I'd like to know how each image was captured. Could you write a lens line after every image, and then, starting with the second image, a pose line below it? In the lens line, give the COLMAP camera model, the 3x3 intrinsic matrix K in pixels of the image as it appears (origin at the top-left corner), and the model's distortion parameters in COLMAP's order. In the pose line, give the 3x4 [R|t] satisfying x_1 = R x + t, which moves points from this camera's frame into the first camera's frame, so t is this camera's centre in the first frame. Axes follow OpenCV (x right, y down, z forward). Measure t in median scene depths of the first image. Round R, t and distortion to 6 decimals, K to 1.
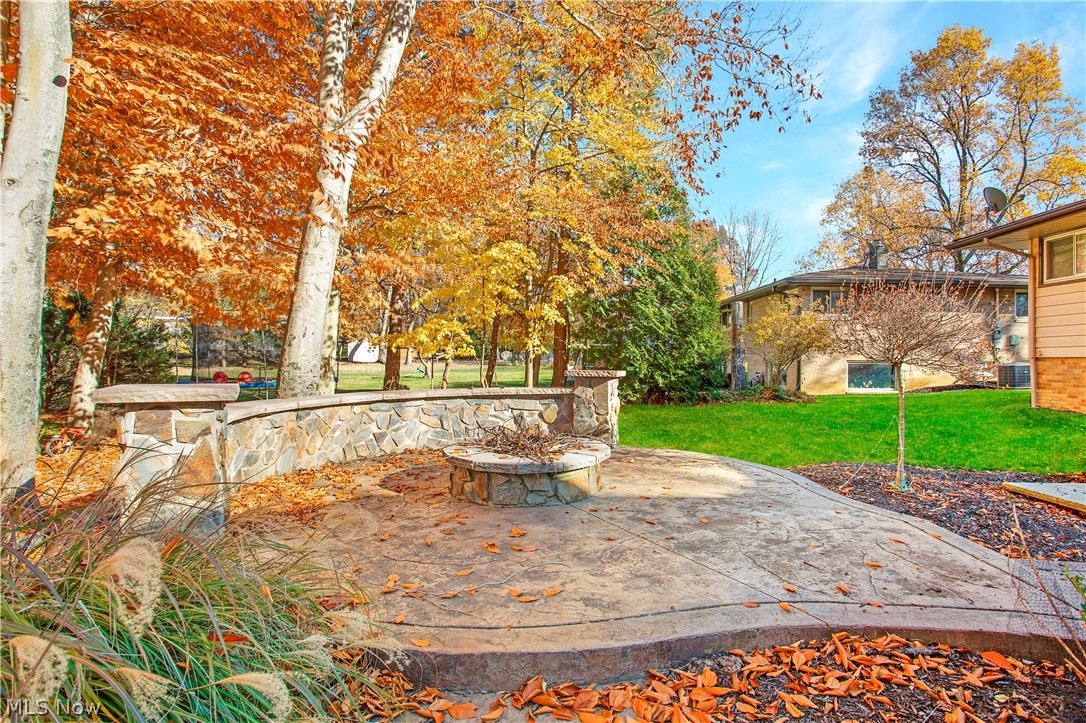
lens RADIAL K [[548.2, 0, 543.0], [0, 548.2, 361.5], [0, 0, 1]] dist [-0.069663, 0.033139]
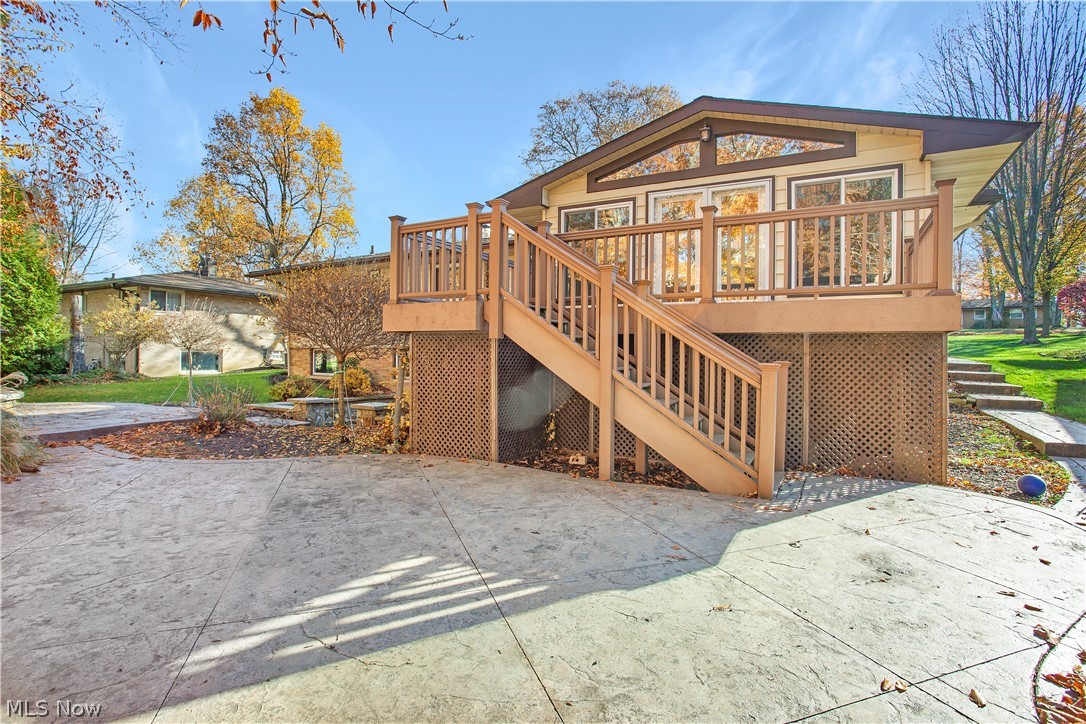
lens RADIAL K [[548.2, 0, 543.0], [0, 548.2, 362.0], [0, 0, 1]] dist [-0.069663, 0.033139]
pose [[0.459651, -0.007666, 0.888067, -0.155326], [-0.008497, 0.999879, 0.013029, 0.005059], [-0.888059, -0.013535, 0.459530, -0.328359]]
